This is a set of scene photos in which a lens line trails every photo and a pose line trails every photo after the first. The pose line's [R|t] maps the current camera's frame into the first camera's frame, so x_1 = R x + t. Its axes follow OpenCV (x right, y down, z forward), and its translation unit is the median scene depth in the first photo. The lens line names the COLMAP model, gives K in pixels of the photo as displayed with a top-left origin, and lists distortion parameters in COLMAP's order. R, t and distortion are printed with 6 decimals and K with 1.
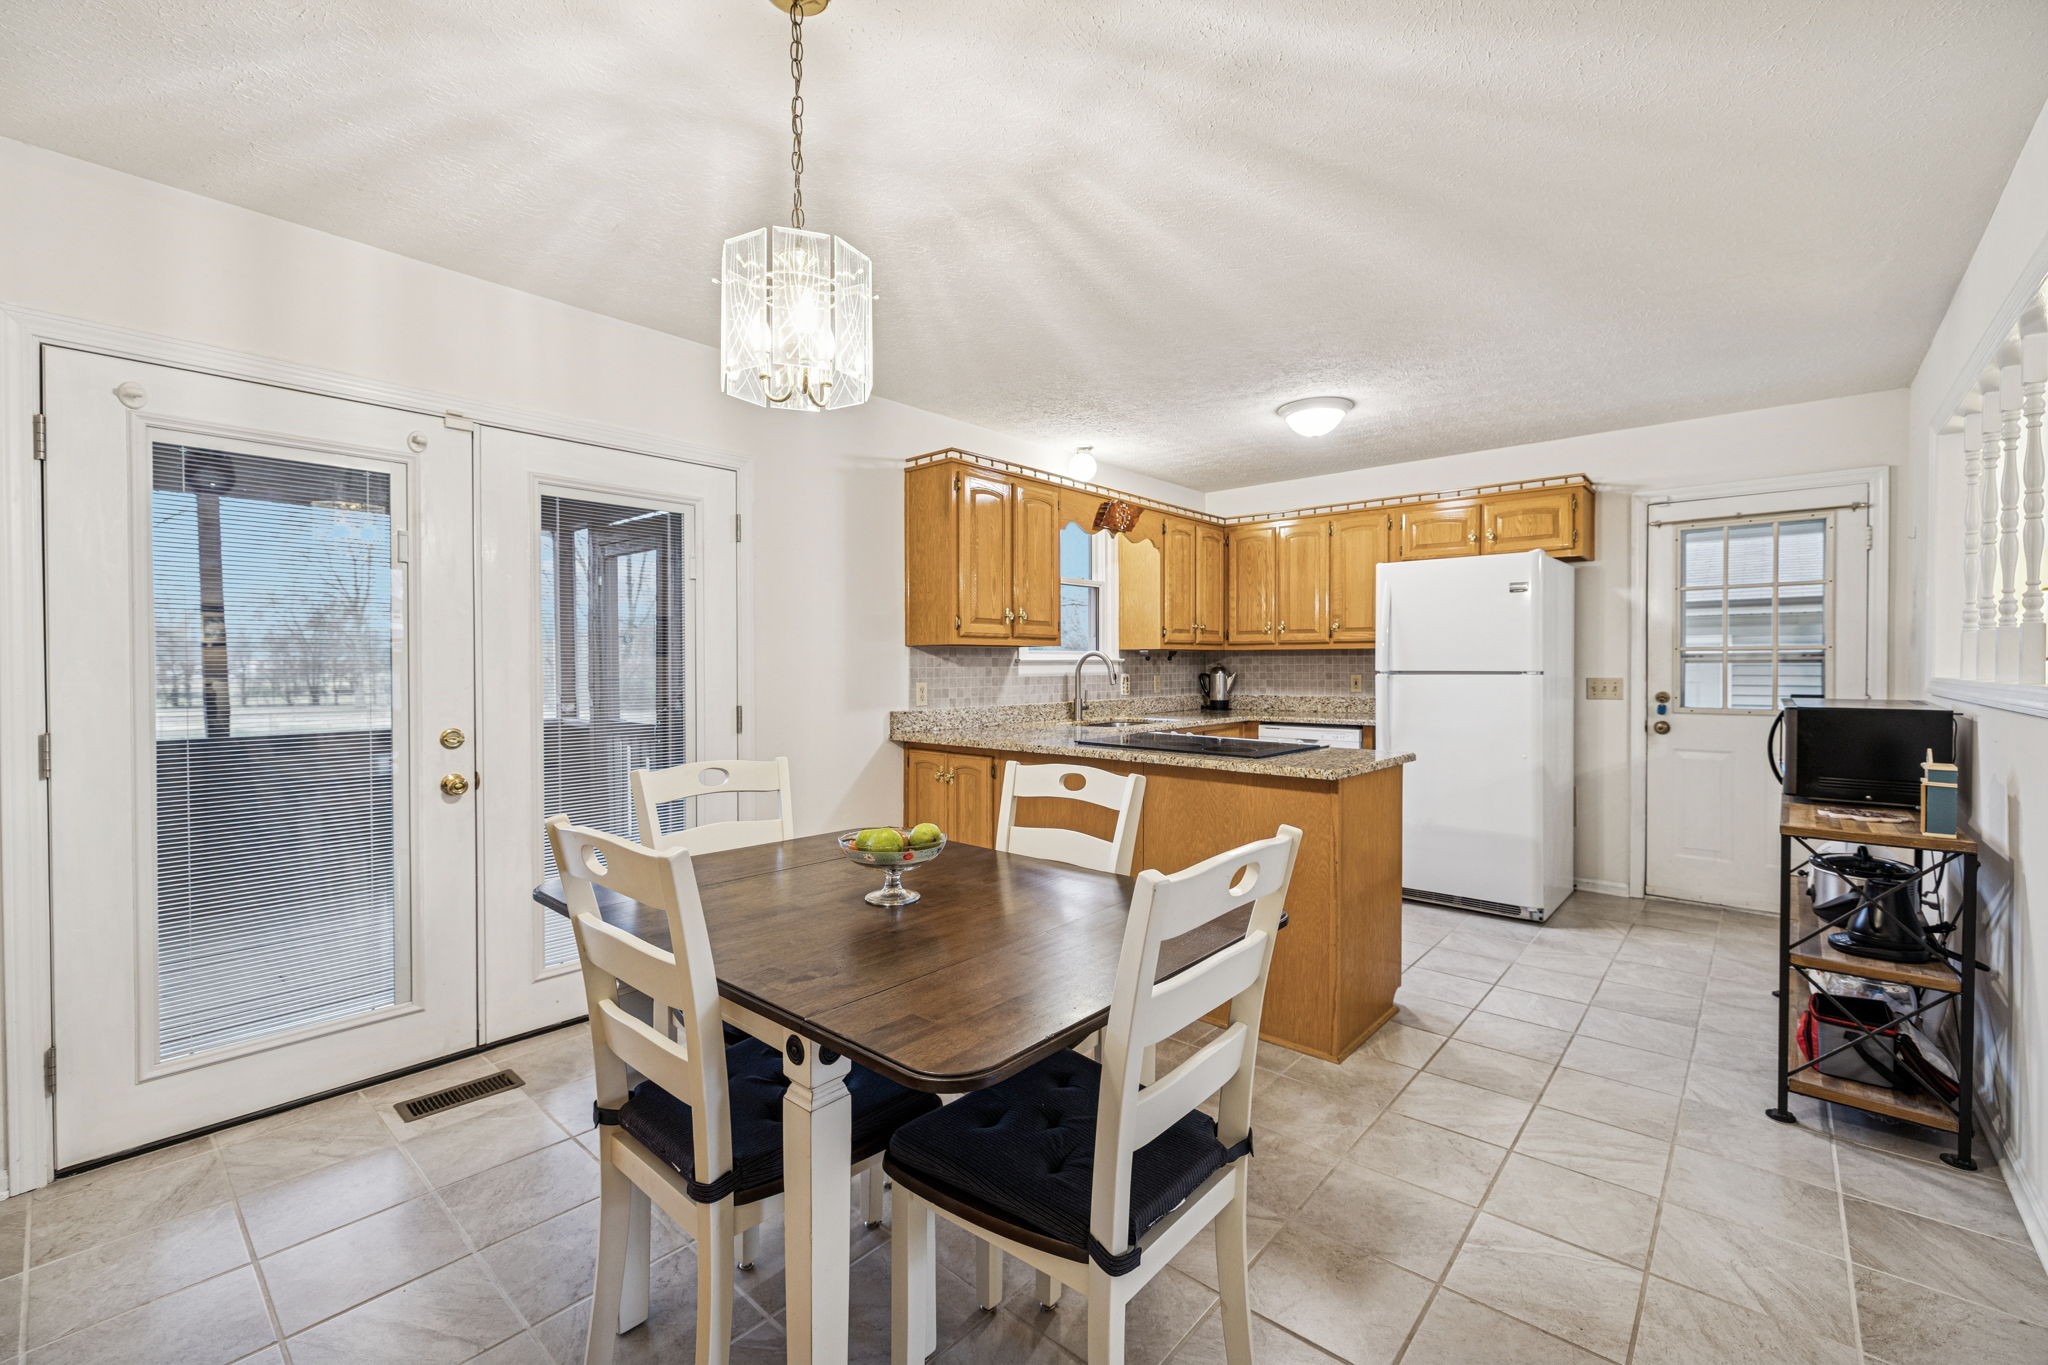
lens RADIAL K [[855.2, 0, 1030.2], [0, 855.2, 674.9], [0, 0, 1]] dist [-0.001623, 0.000122]
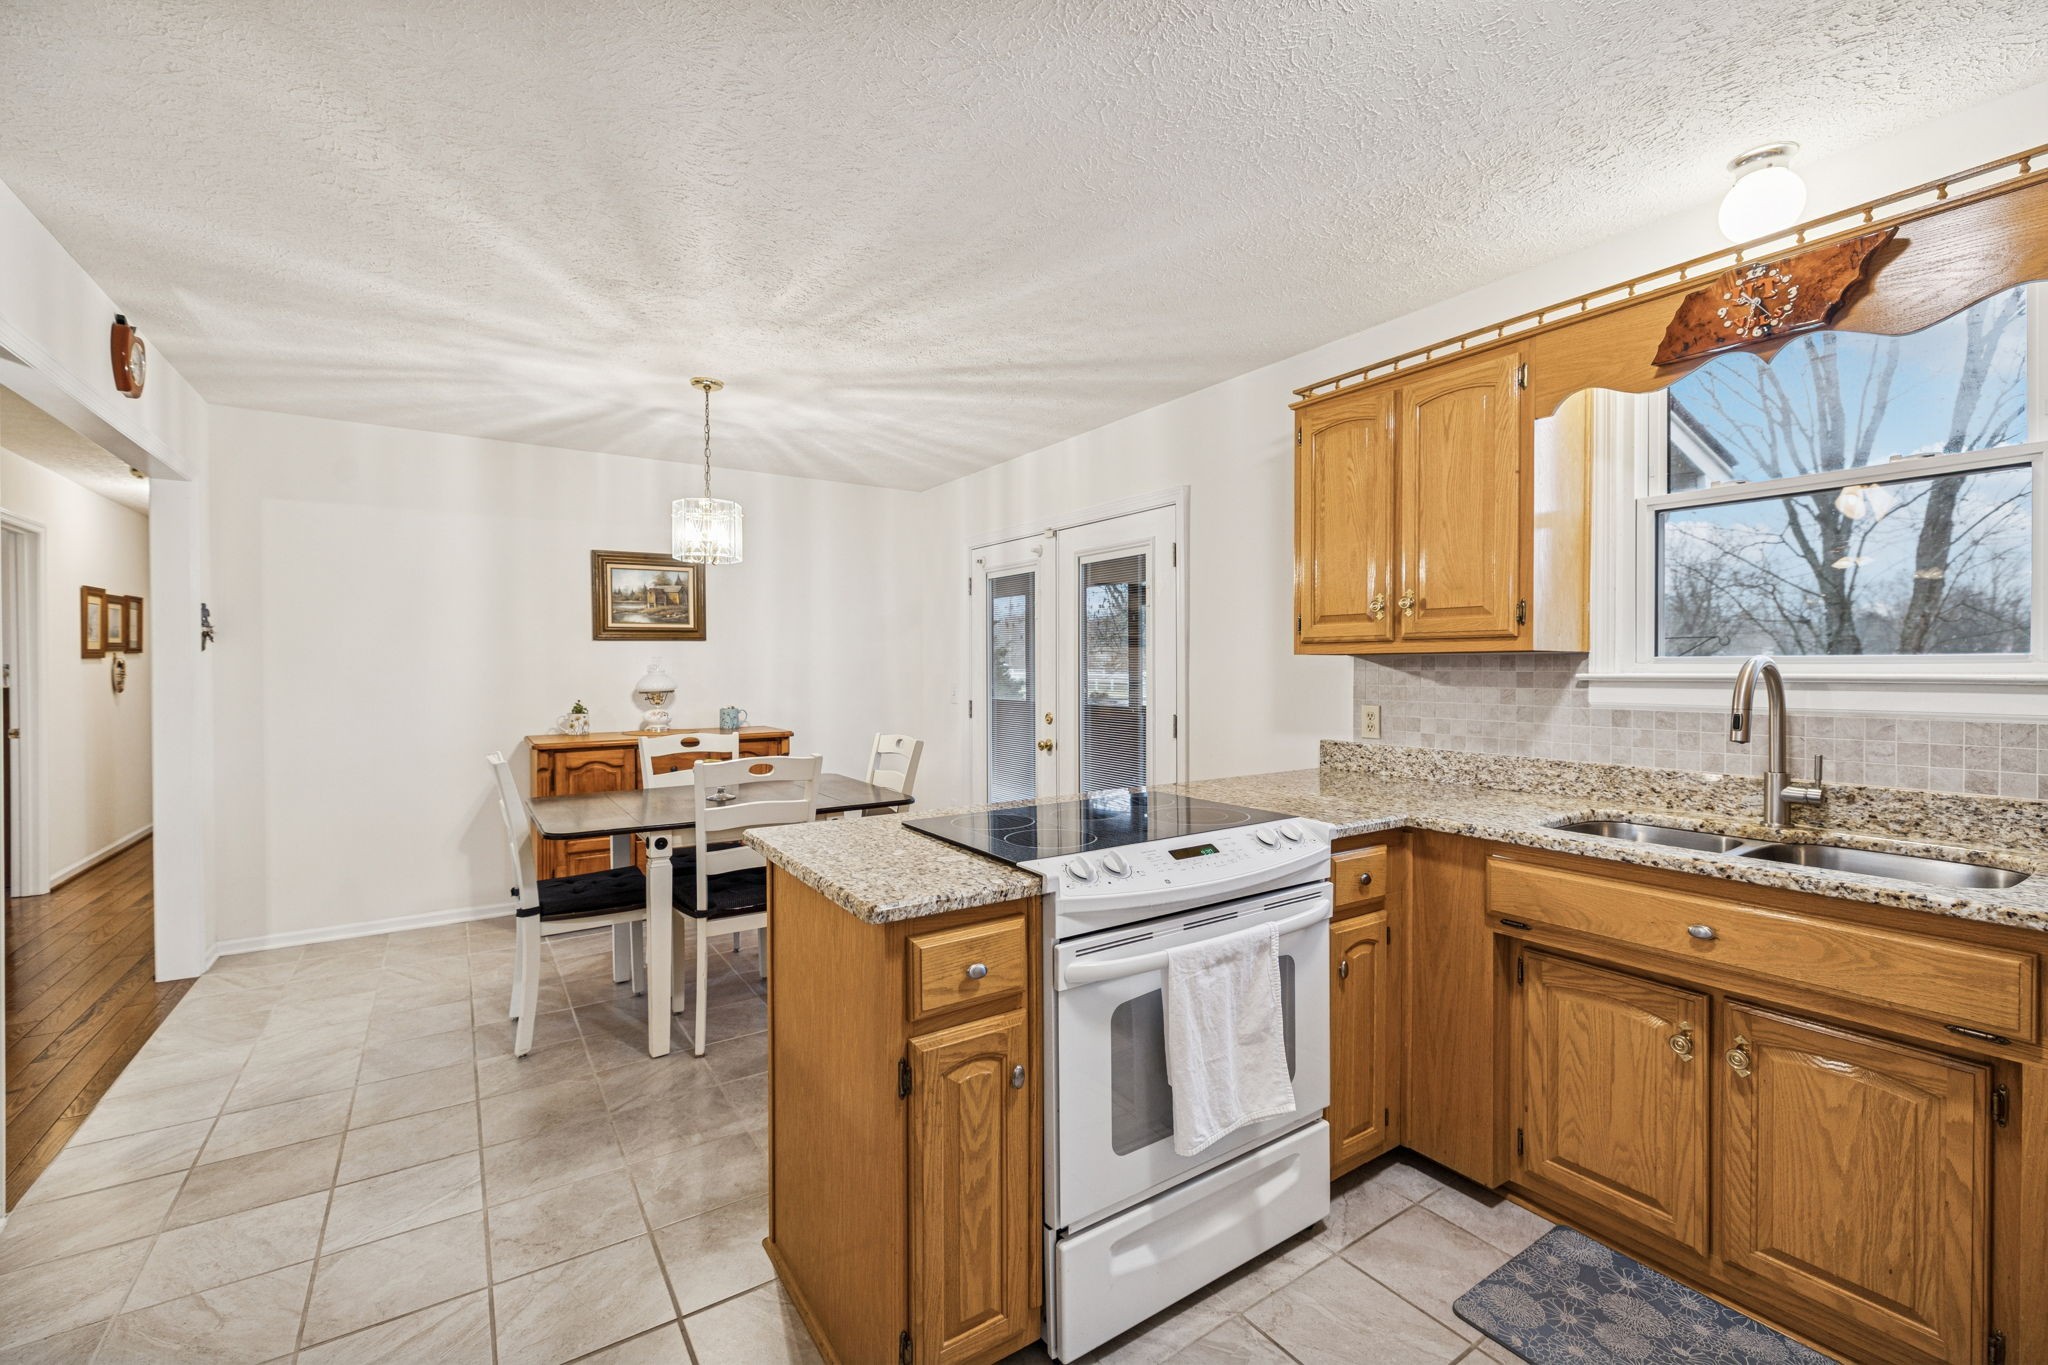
lens RADIAL K [[855.2, 0, 1028.5], [0, 855.2, 674.1], [0, 0, 1]] dist [-0.001623, 0.000122]
pose [[-0.253641, 0.011989, -0.967224, 0.680194], [-0.010439, 0.999831, 0.015131, -0.027213], [0.967242, 0.013934, -0.253473, 0.949810]]
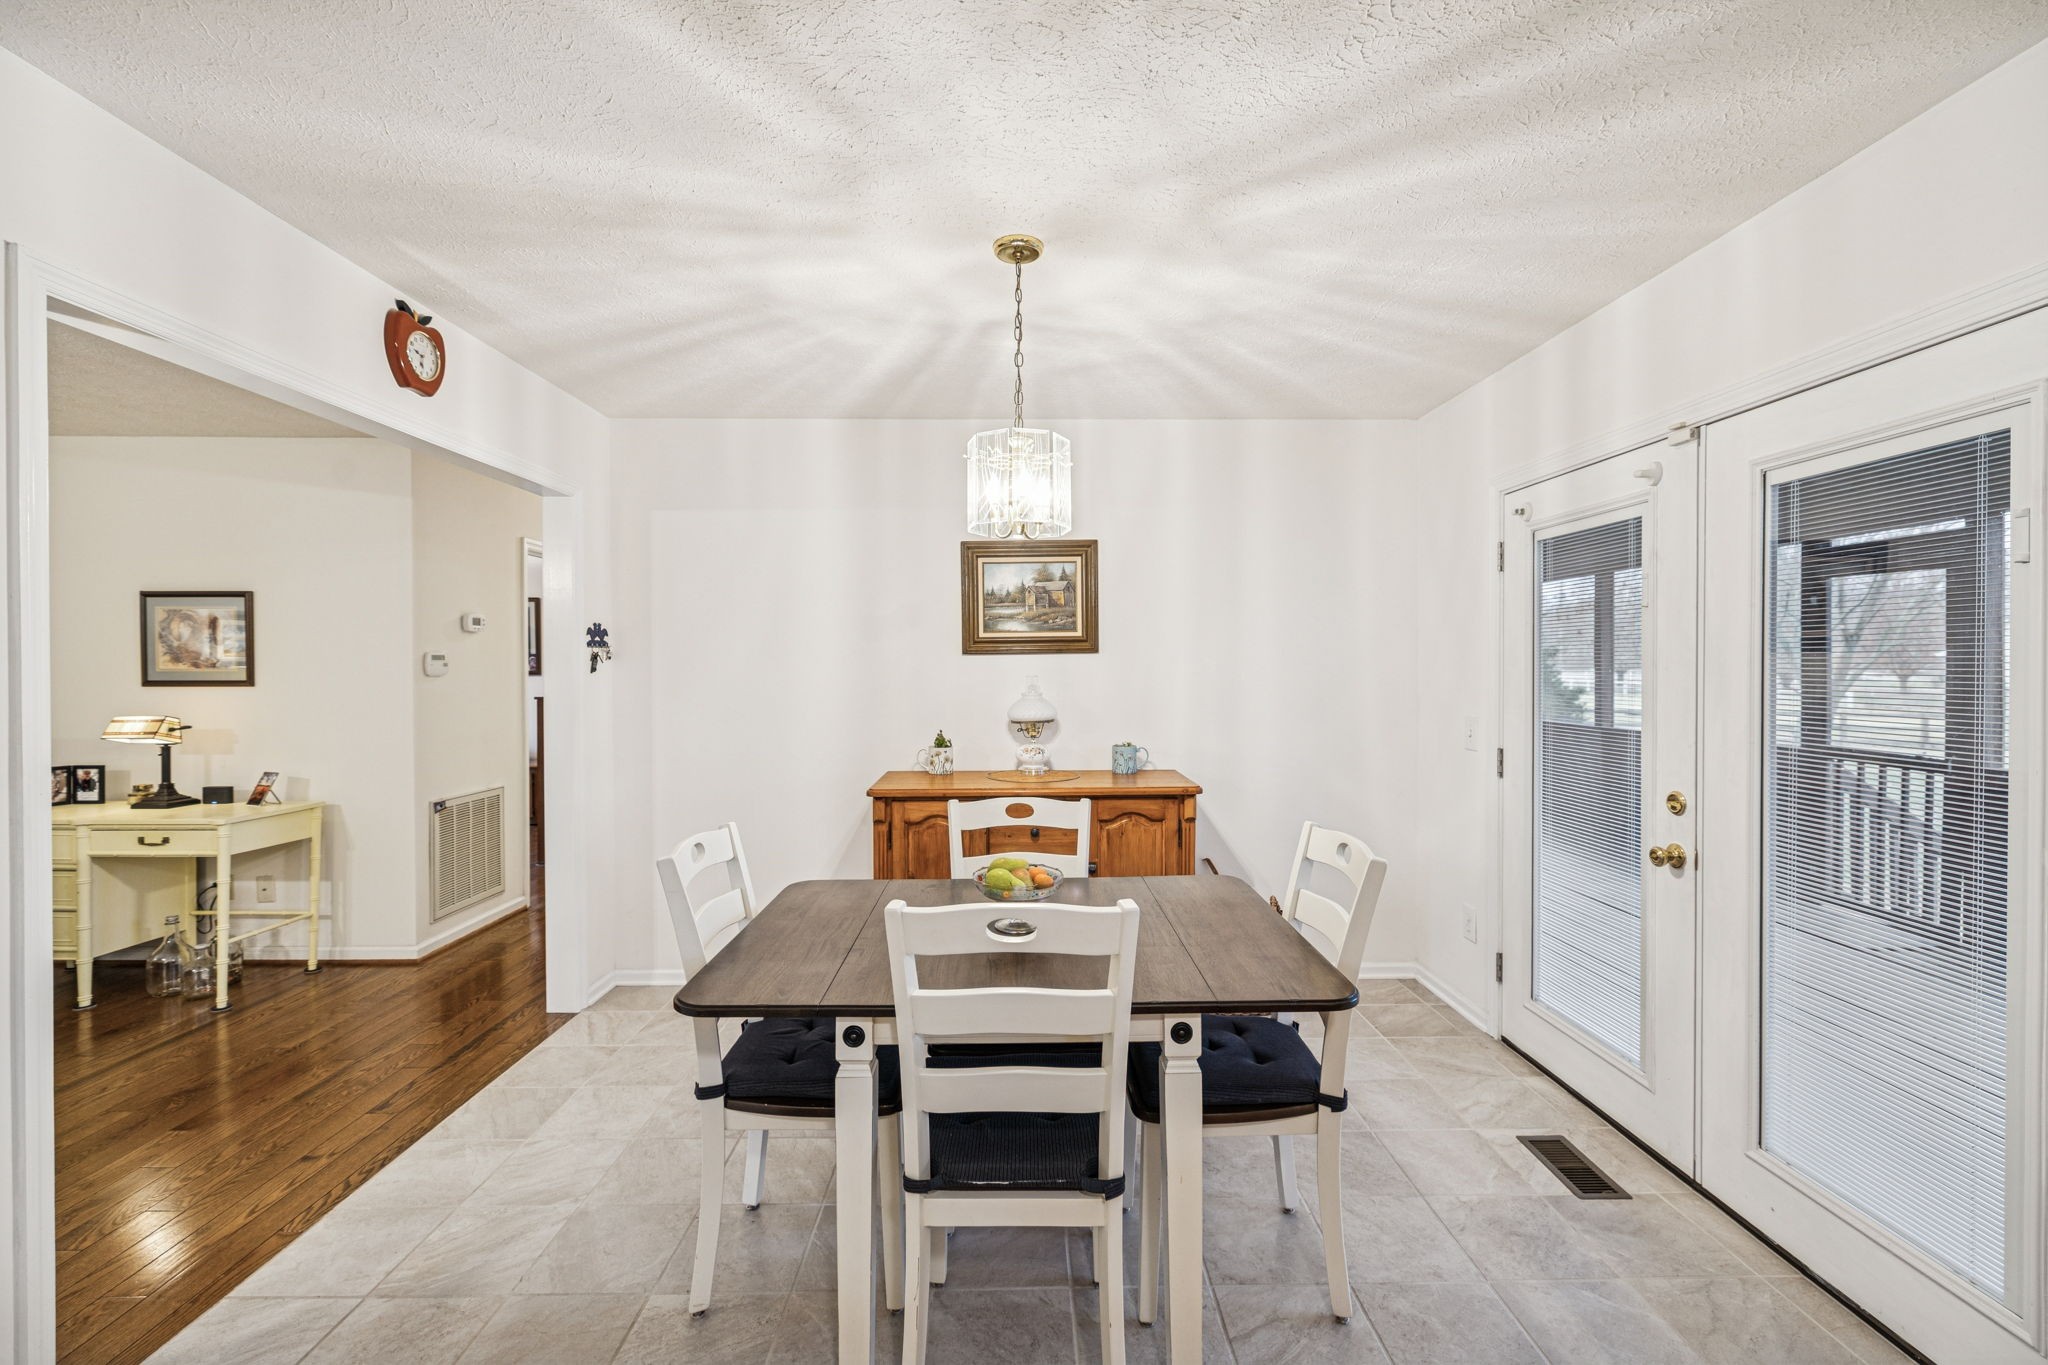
lens RADIAL K [[855.2, 0, 1026.8], [0, 855.2, 676.7], [0, 0, 1]] dist [-0.001623, 0.000122]
pose [[-0.741486, 0.011804, -0.670864, 0.266952], [-0.005261, 0.999712, 0.023405, -0.048187], [0.670948, 0.020883, -0.741211, 0.815066]]
